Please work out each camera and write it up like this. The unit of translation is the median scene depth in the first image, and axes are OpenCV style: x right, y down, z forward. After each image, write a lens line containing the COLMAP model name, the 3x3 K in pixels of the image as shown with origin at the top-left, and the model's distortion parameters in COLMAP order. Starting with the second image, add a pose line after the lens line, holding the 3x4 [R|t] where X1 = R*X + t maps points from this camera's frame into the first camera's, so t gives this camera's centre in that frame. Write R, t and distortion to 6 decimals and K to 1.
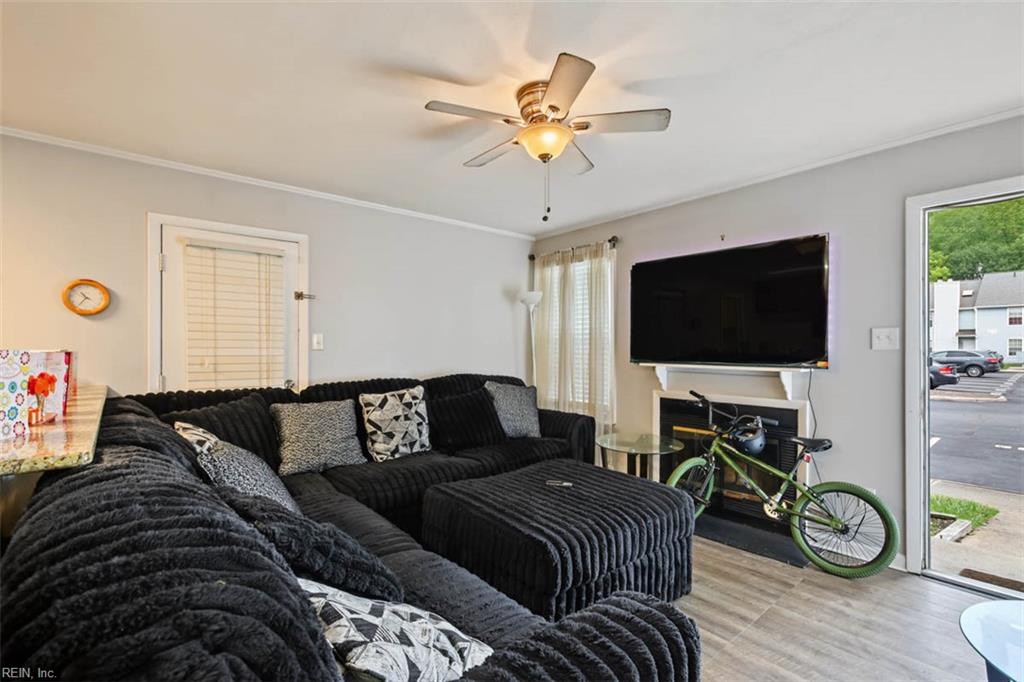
lens RADIAL K [[490.8, 0, 531.6], [0, 490.8, 347.0], [0, 0, 1]] dist [0.003543, -0.002361]
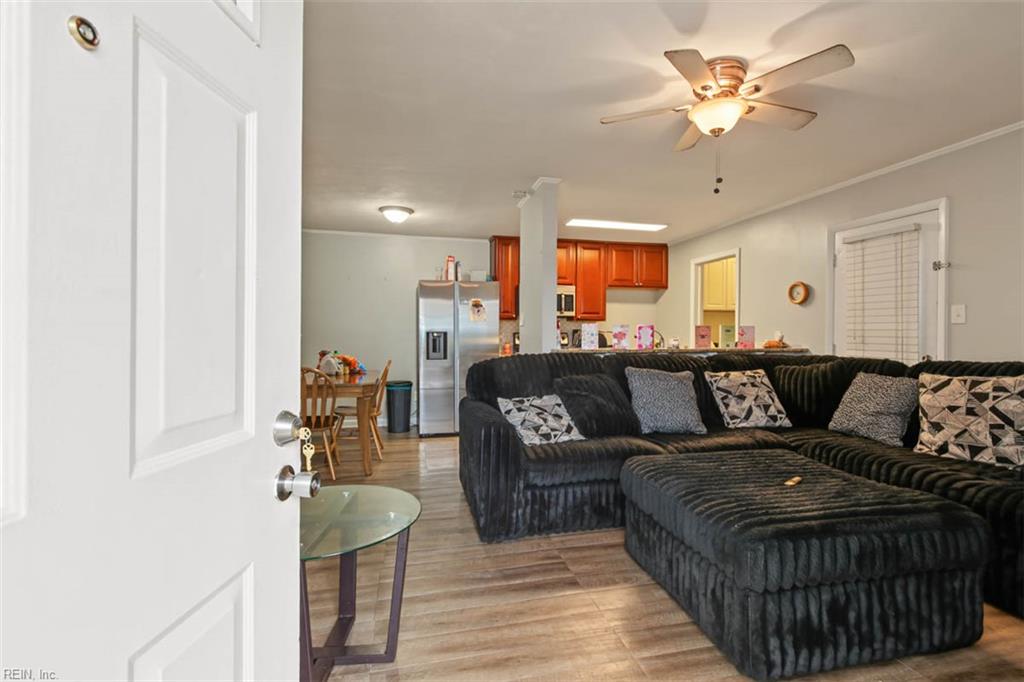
lens RADIAL K [[490.8, 0, 516.5], [0, 490.8, 337.4], [0, 0, 1]] dist [0.003543, -0.002361]
pose [[-0.479963, 0.006573, -0.877264, 0.734443], [-0.000953, 0.999967, 0.008014, 0.025044], [0.877288, 0.004683, -0.479941, 0.751455]]
